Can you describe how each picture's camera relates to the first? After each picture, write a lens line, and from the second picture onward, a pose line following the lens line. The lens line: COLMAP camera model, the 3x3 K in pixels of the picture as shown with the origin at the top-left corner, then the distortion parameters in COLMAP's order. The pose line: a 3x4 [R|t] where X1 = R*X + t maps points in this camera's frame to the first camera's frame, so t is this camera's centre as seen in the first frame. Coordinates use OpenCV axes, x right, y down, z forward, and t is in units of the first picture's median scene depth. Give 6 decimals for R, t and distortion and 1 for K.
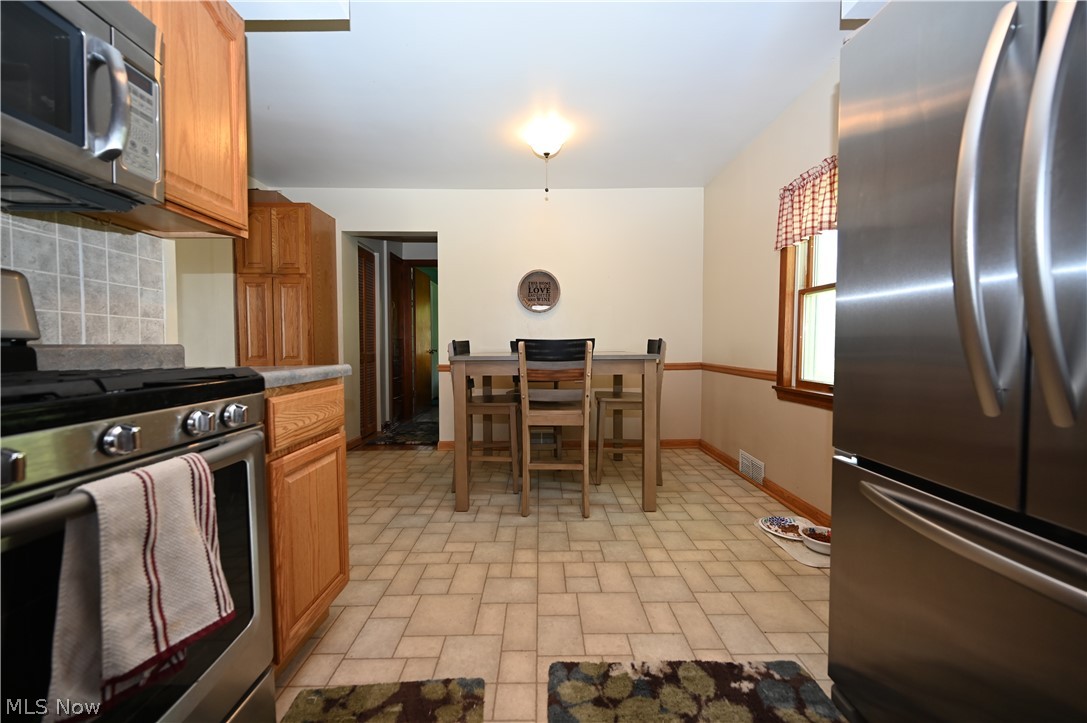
lens RADIAL K [[427.1, 0, 543.5], [0, 427.1, 361.5], [0, 0, 1]] dist [0.000349, -0.000180]
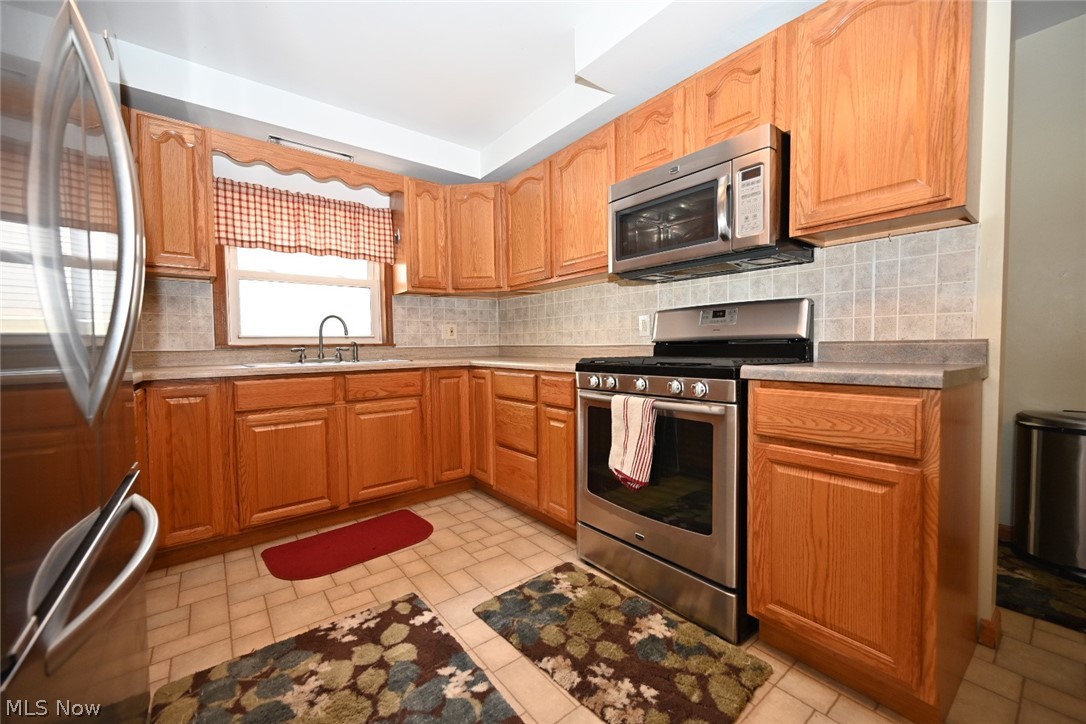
lens RADIAL K [[426.7, 0, 543.0], [0, 426.7, 362.0], [0, 0, 1]] dist [0.000349, -0.000180]
pose [[-0.781985, 0.037656, -0.622159, 0.501131], [-0.006711, 0.997607, 0.068815, -0.057784], [0.623262, 0.057987, -0.779861, 1.382822]]
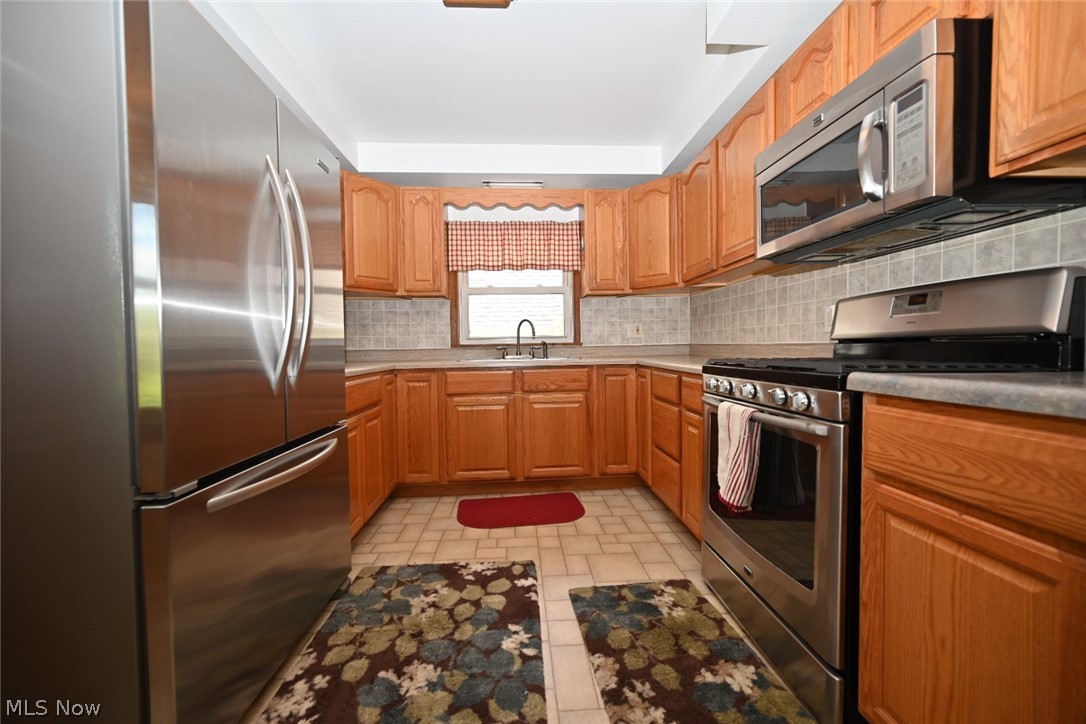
lens RADIAL K [[426.7, 0, 543.0], [0, 426.7, 362.0], [0, 0, 1]] dist [0.000349, -0.000180]
pose [[-0.997766, 0.020957, -0.063427, 0.059049], [0.016402, 0.997305, 0.071510, -0.063875], [0.064754, 0.070310, -0.995421, 1.610349]]
